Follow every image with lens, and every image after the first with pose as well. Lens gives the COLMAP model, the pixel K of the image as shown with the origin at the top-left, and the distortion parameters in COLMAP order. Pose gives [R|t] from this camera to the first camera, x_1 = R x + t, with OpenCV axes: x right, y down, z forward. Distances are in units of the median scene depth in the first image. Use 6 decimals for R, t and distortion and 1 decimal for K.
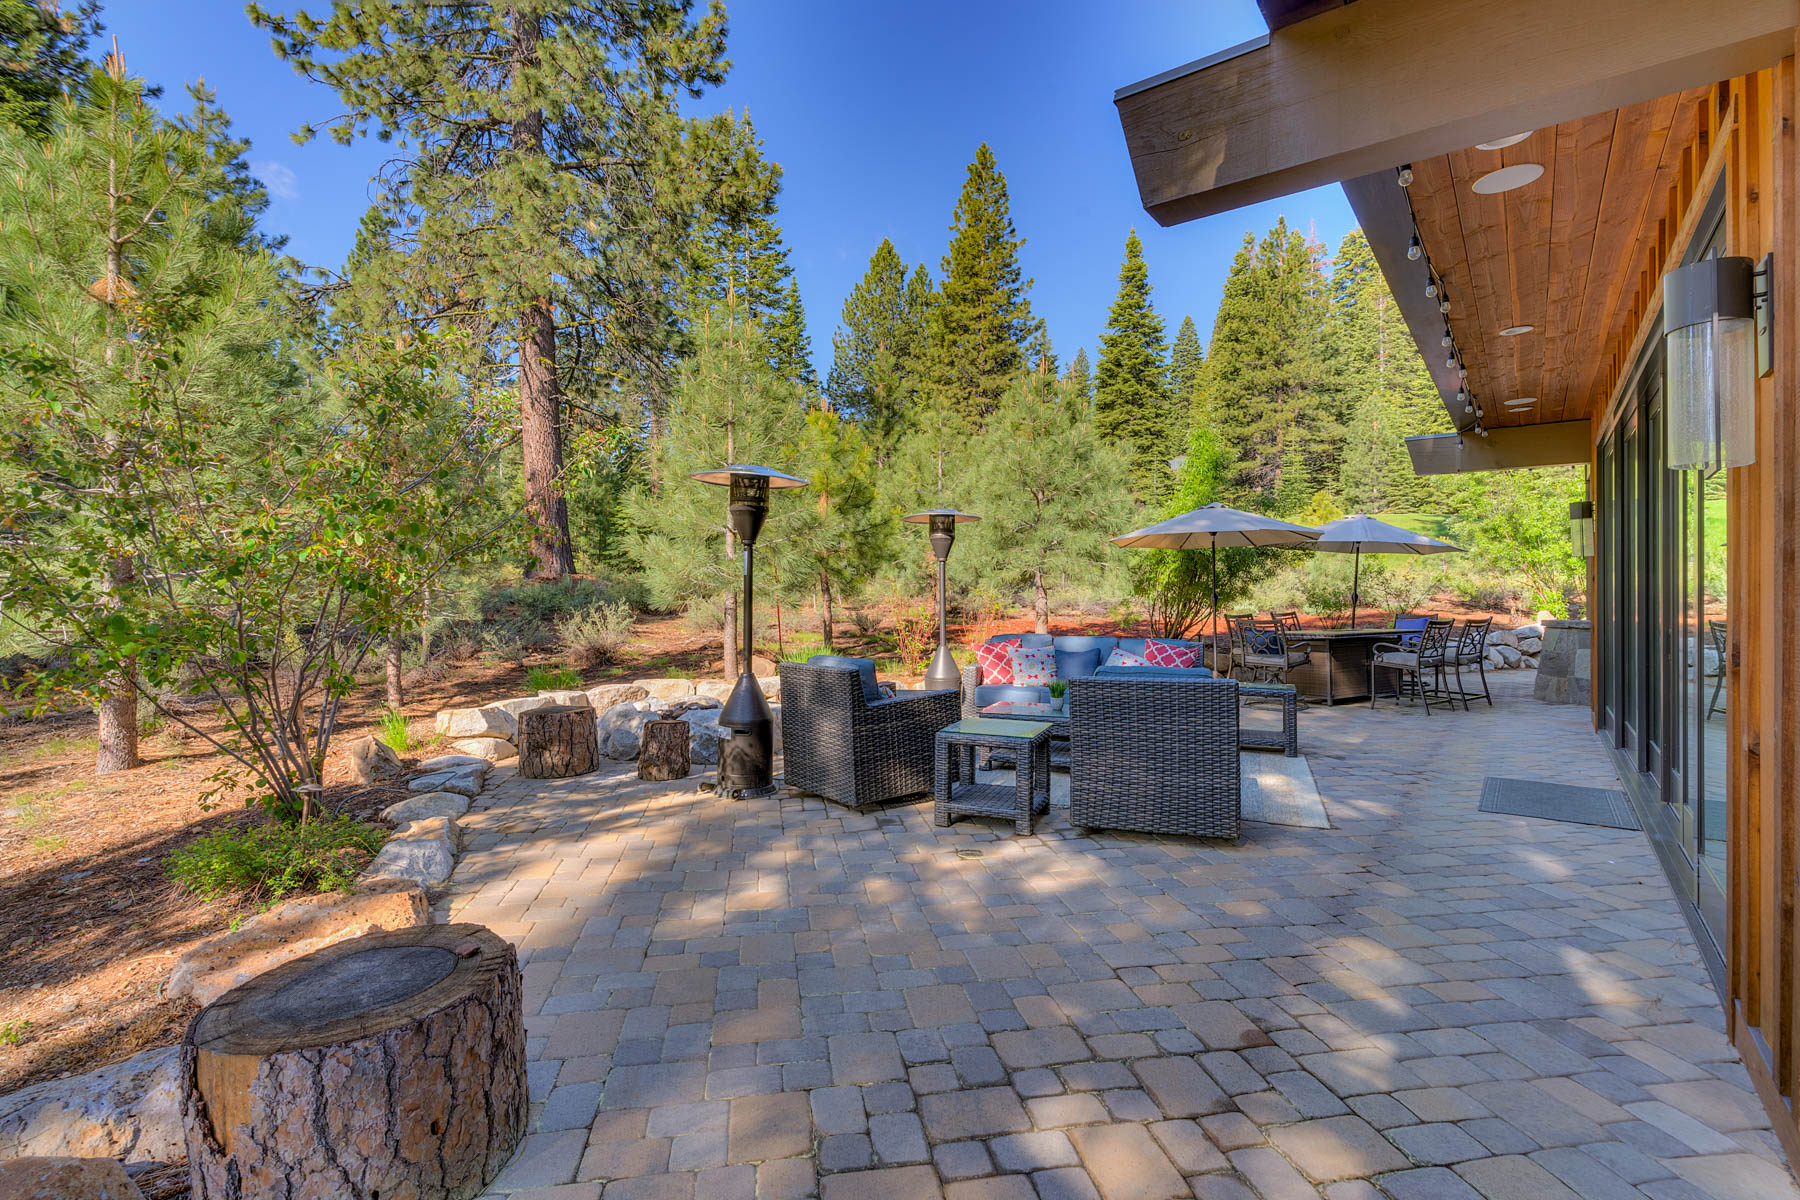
lens RADIAL K [[856.7, 0, 898.8], [0, 856.7, 596.9], [0, 0, 1]] dist [0.003124, 0.000265]
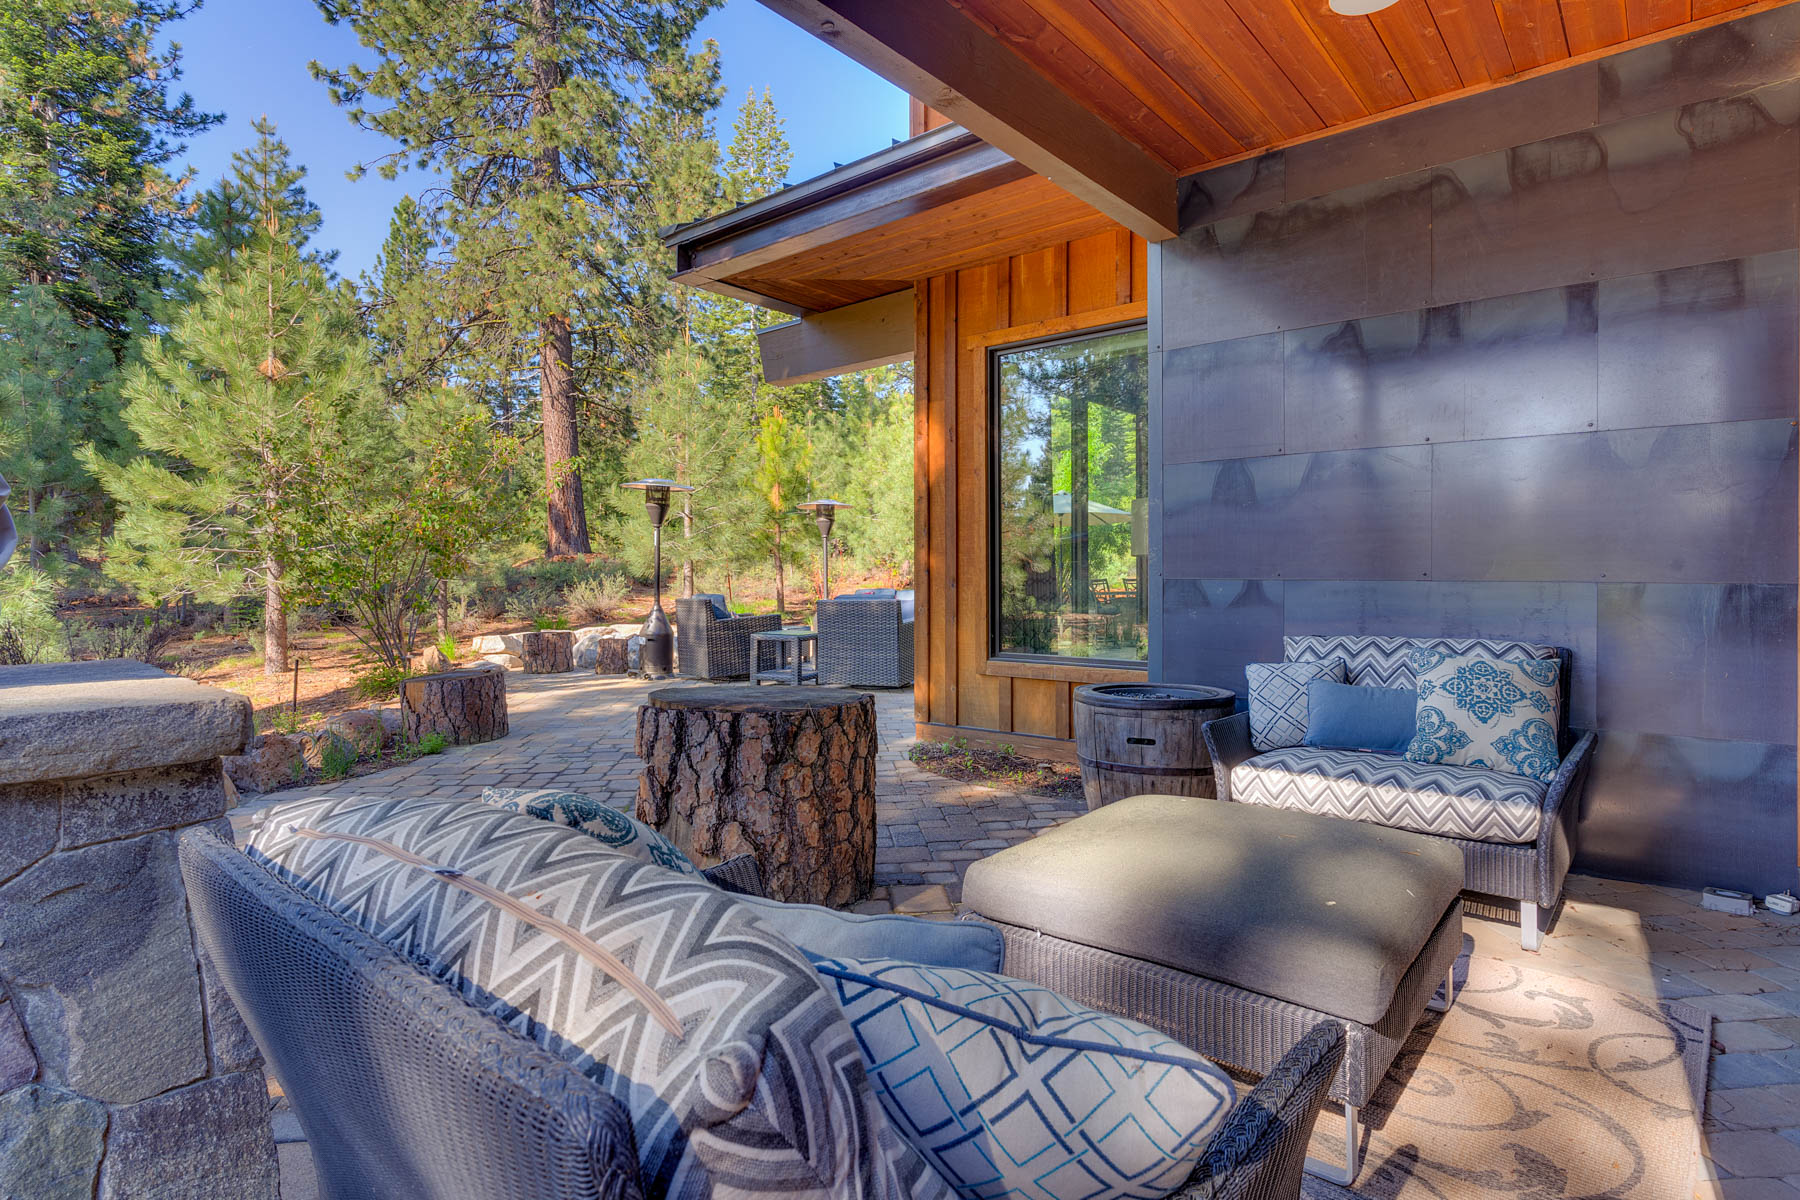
lens RADIAL K [[926.5, 0, 903.6], [0, 926.5, 590.9], [0, 0, 1]] dist [-0.004768, -0.000314]
pose [[0.998432, -0.004327, -0.055804, 0.105067], [0.004953, 0.999926, 0.011082, 0.011485], [0.055751, -0.011341, 0.998380, -0.198208]]
